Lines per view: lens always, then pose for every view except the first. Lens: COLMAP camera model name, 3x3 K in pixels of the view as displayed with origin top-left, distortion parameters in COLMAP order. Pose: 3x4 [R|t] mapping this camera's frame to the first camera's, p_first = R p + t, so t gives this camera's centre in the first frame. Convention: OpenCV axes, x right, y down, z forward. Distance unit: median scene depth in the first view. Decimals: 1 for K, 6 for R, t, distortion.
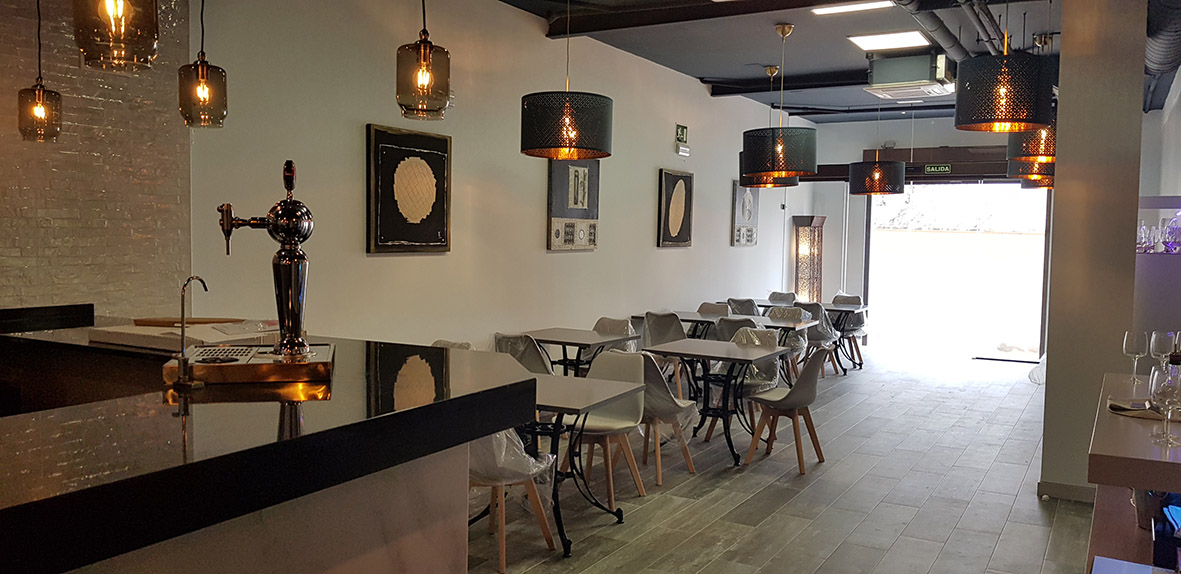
lens RADIAL K [[885.7, 0, 590.5], [0, 885.7, 287.0], [0, 0, 1]] dist [0.008078, -0.002438]
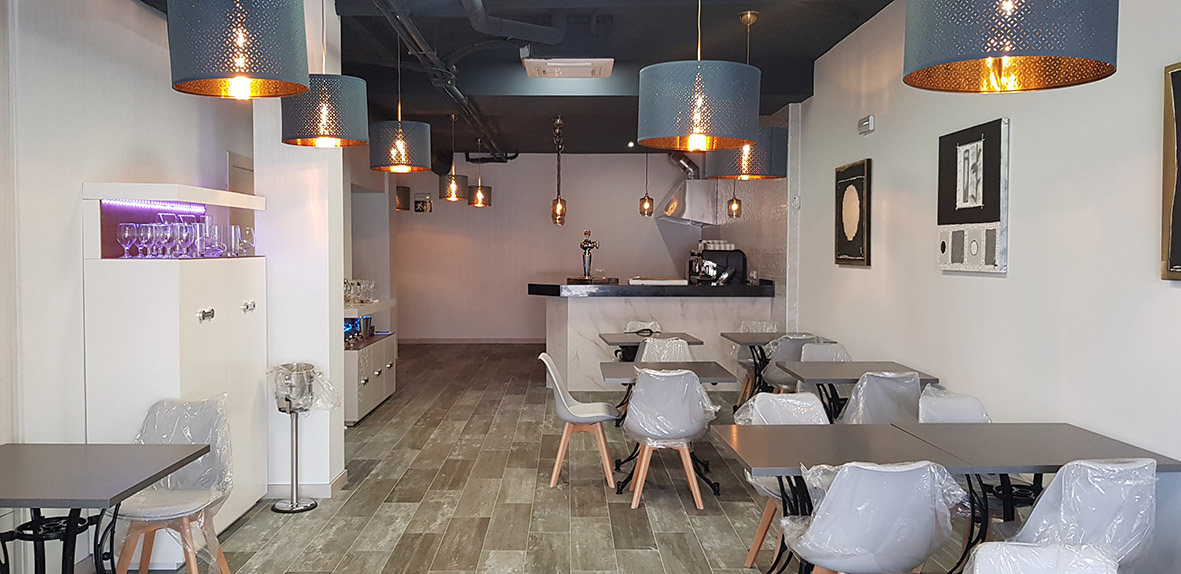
lens RADIAL K [[885.7, 0, 590.5], [0, 885.7, 287.0], [0, 0, 1]] dist [0.008078, -0.002438]
pose [[-0.844826, -0.000411, -0.535042, 0.564962], [-0.054907, 0.994787, 0.085933, -0.072065], [0.532217, 0.101976, -0.840444, 1.407944]]
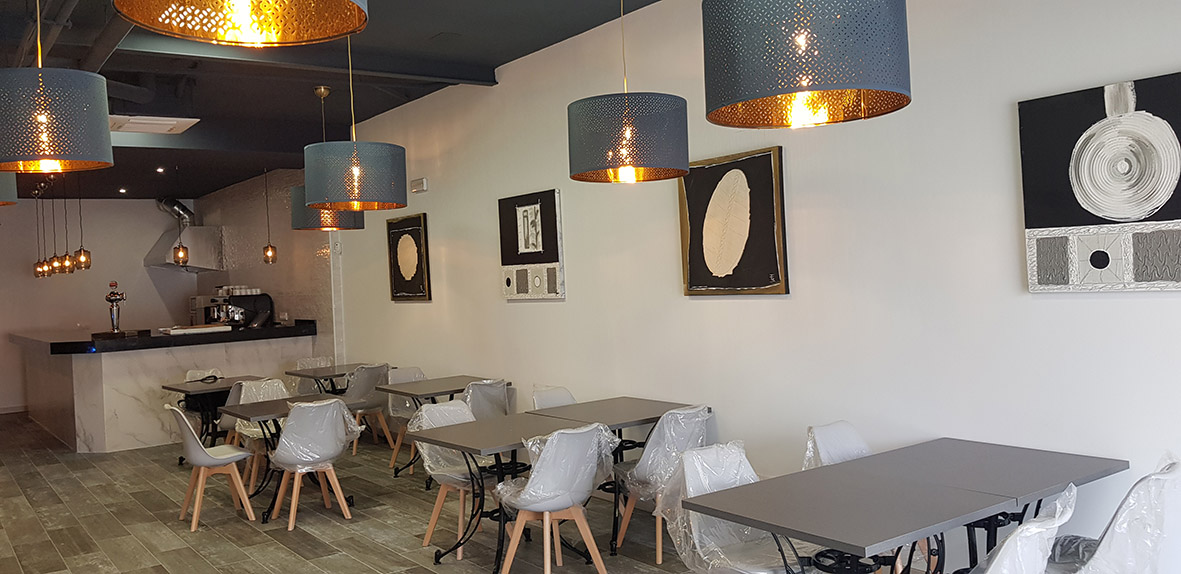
lens RADIAL K [[873.4, 0, 591.9], [0, 873.4, 262.2], [0, 0, 1]] dist [0.000842, -0.001945]
pose [[-0.358799, -0.015419, -0.933287, 0.773136], [-0.019383, 0.999771, -0.009065, -0.072762], [0.933213, 0.014838, -0.359016, 1.373728]]
